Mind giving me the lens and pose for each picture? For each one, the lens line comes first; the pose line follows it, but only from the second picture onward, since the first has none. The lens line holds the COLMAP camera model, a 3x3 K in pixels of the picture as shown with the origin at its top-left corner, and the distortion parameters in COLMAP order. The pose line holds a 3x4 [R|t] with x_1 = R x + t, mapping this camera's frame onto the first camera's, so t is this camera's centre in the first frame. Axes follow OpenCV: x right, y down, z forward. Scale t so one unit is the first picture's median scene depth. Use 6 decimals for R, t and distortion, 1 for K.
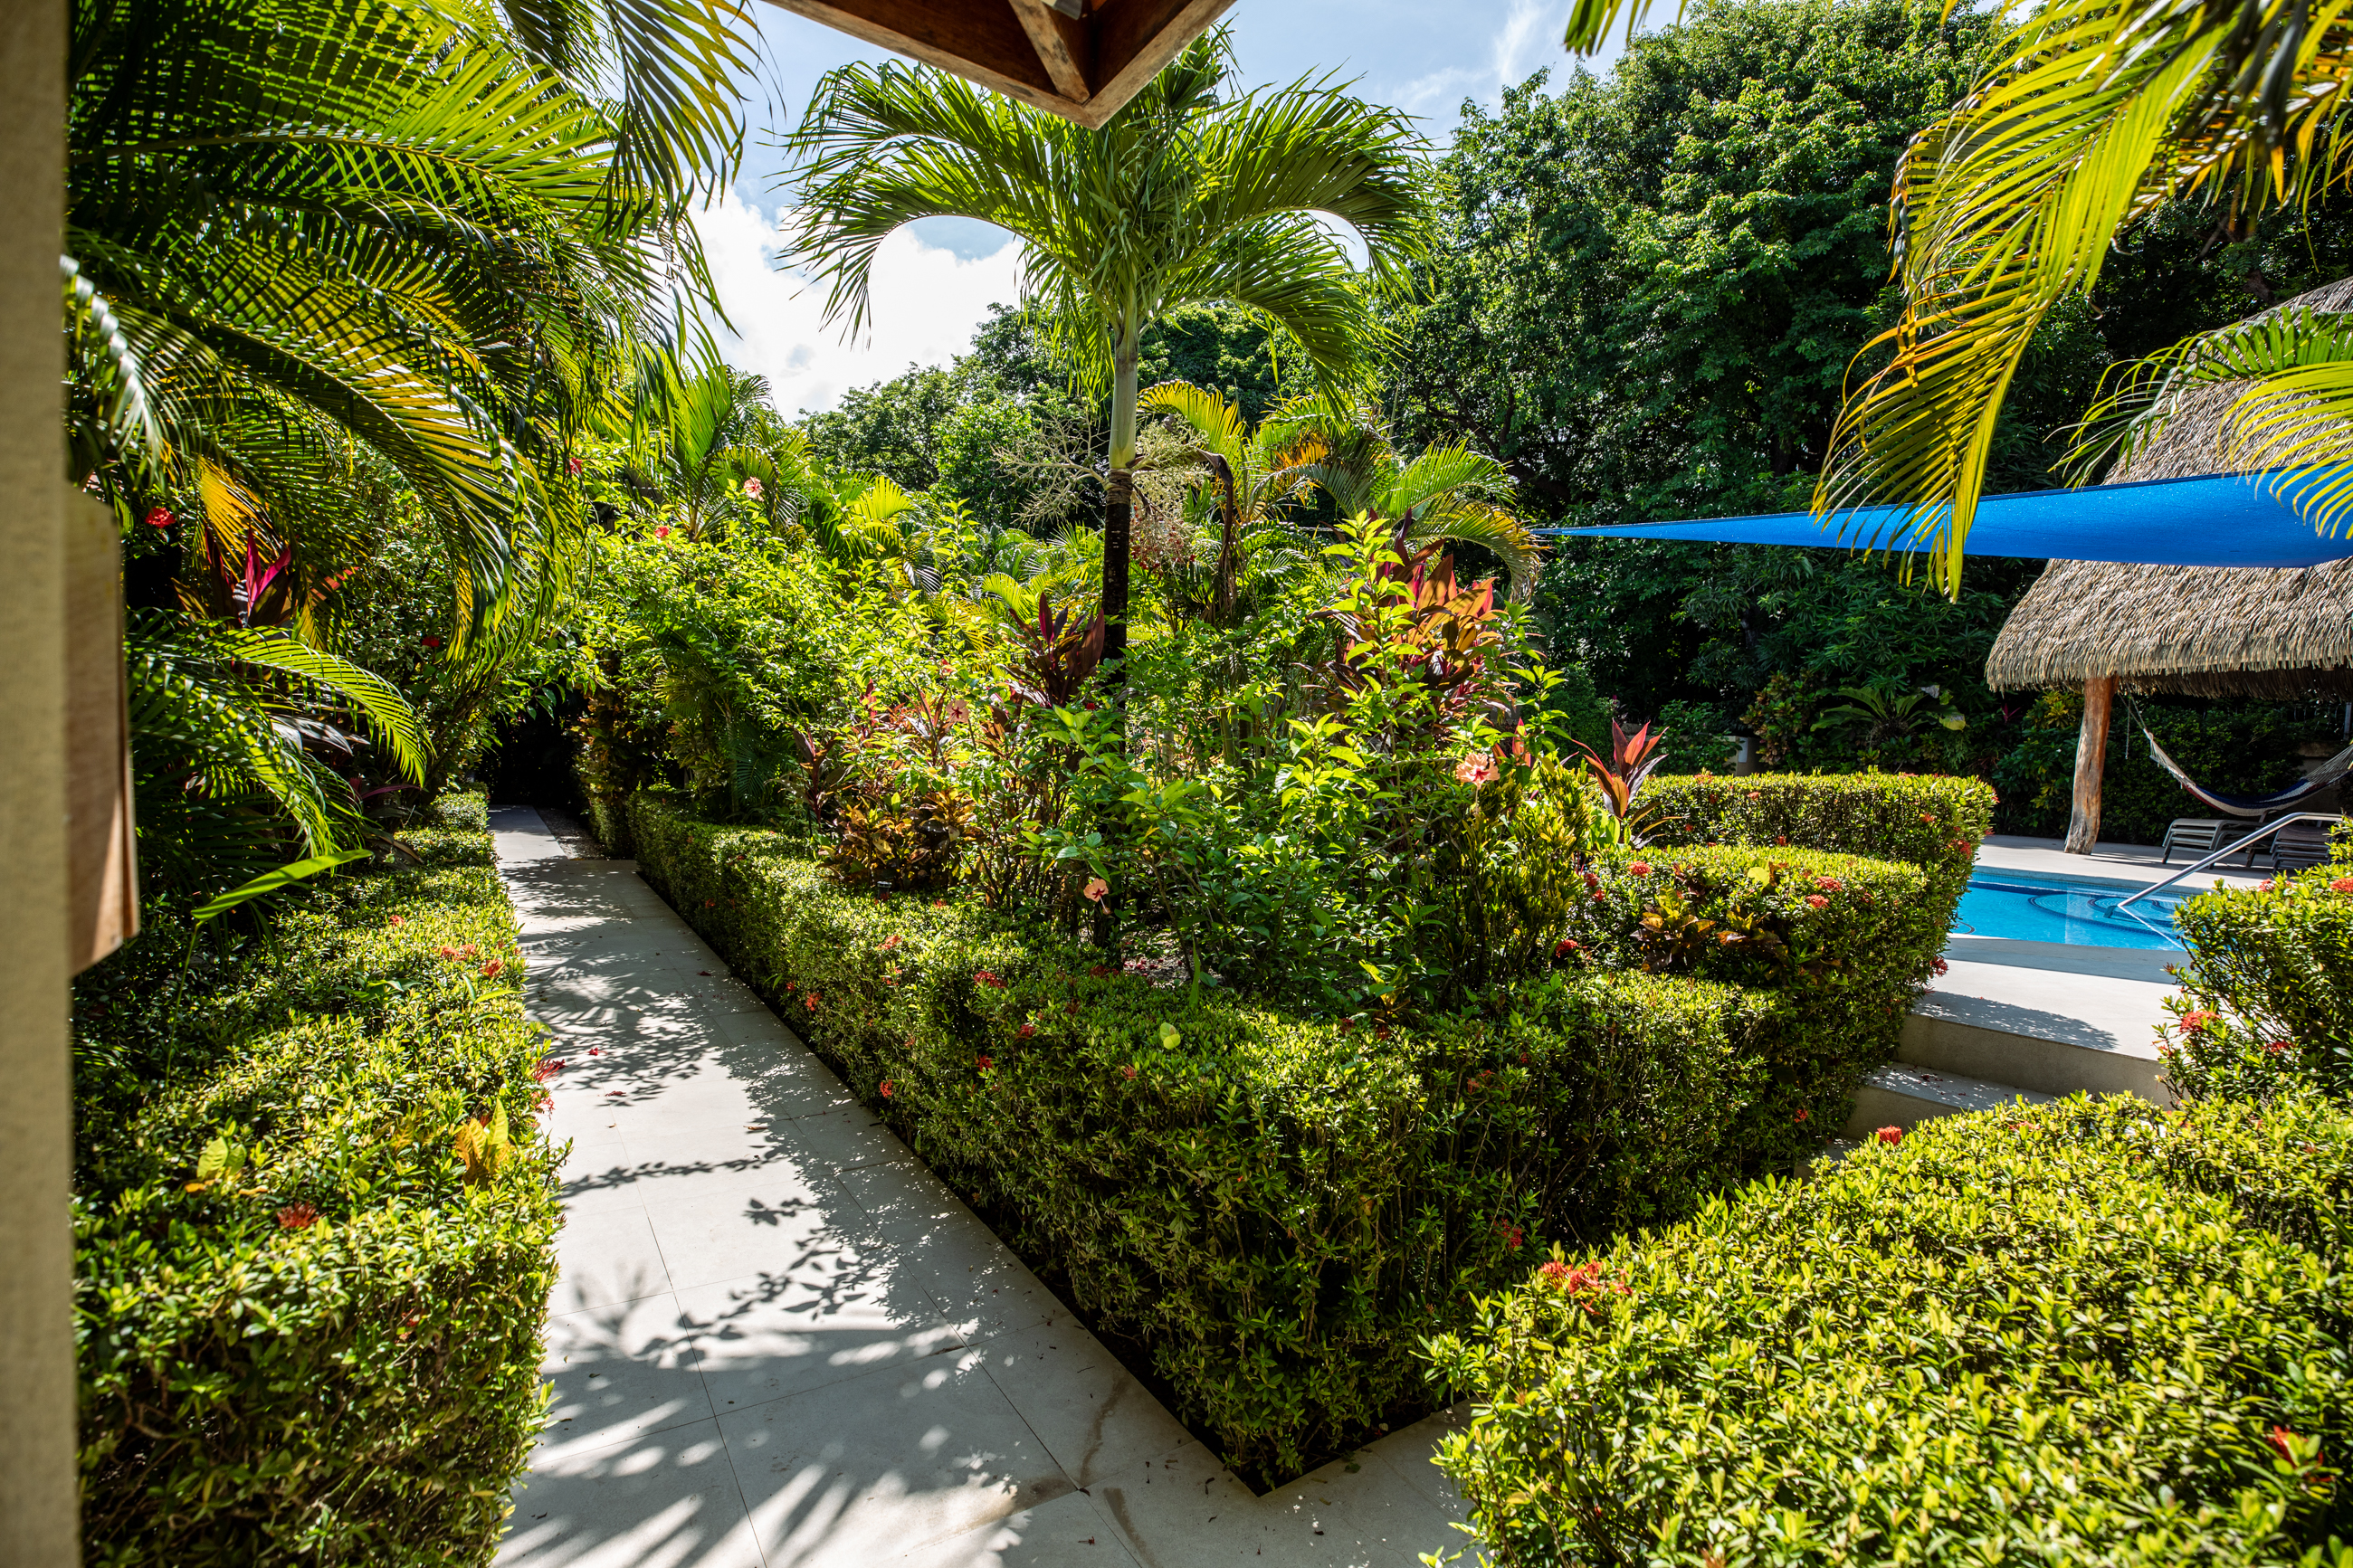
lens RADIAL K [[1104.2, 0, 1171.8], [0, 1104.2, 780.8], [0, 0, 1]] dist [-0.016542, 0.004463]
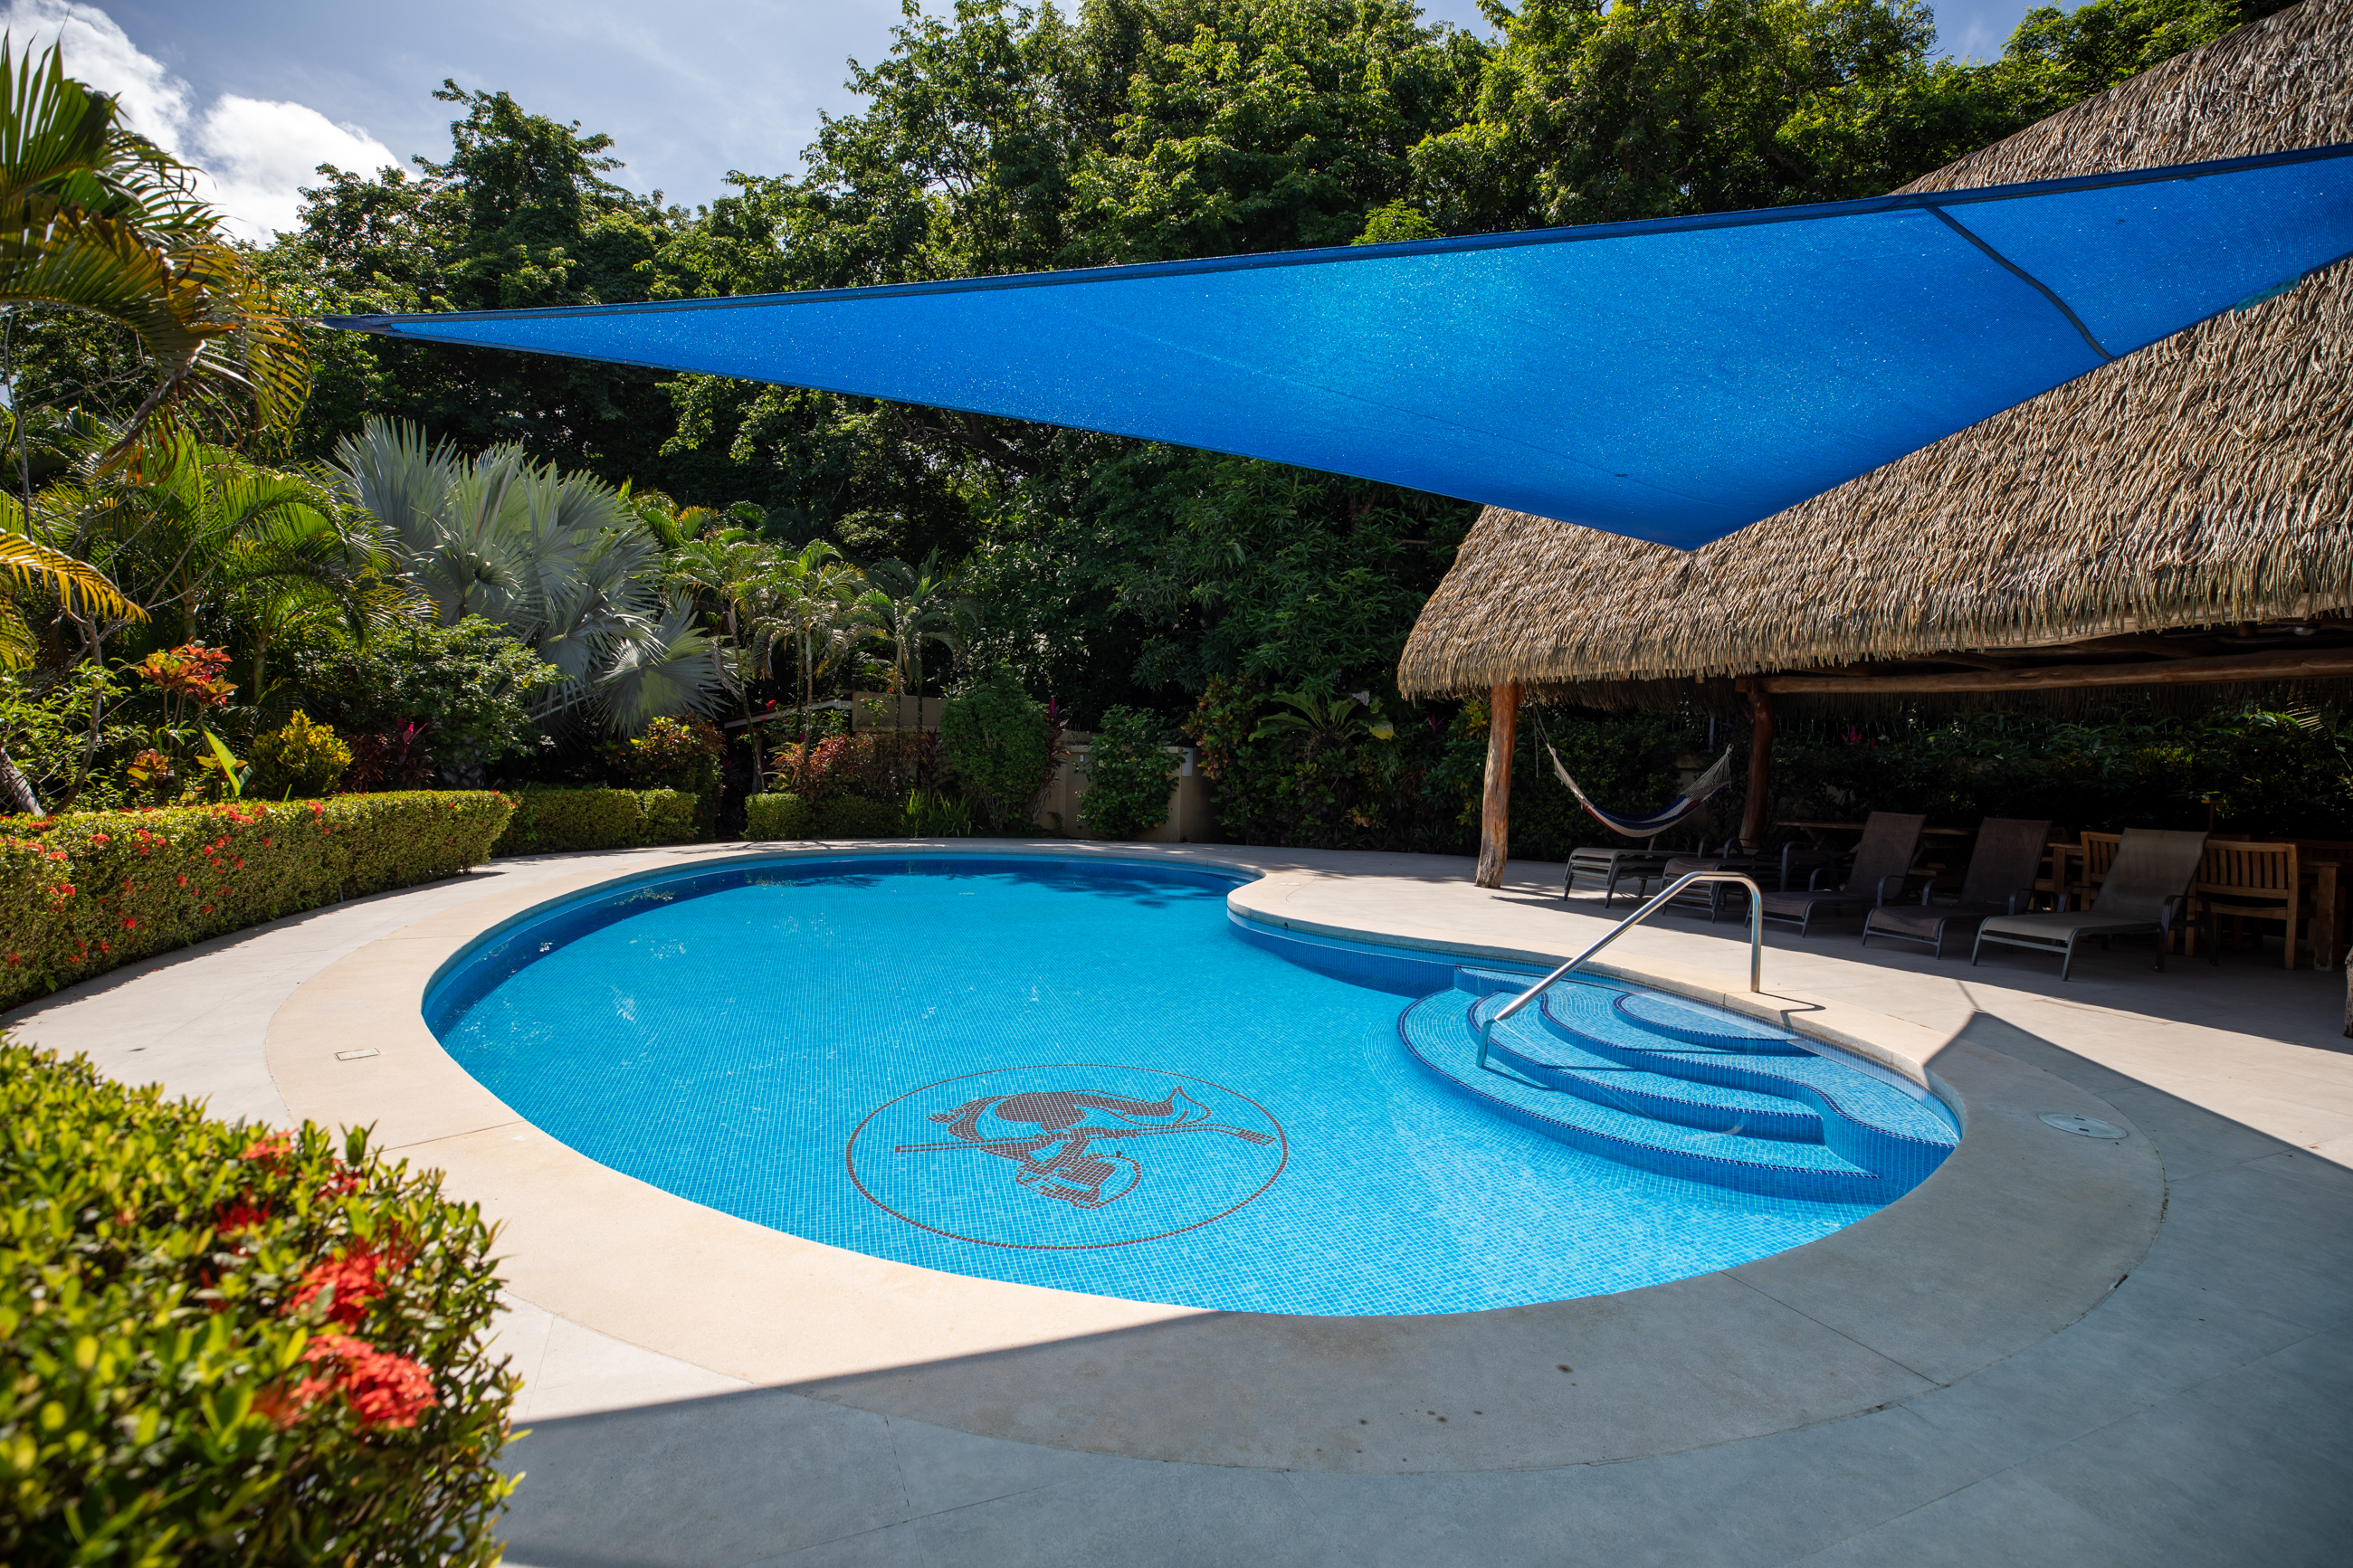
lens RADIAL K [[1104.2, 0, 1178.0], [0, 1104.2, 778.6], [0, 0, 1]] dist [-0.016542, 0.004463]
pose [[0.927107, -0.013172, 0.374566, 0.261283], [0.013990, 0.999902, 0.000537, -0.022894], [-0.374537, 0.004743, 0.927200, 0.266894]]
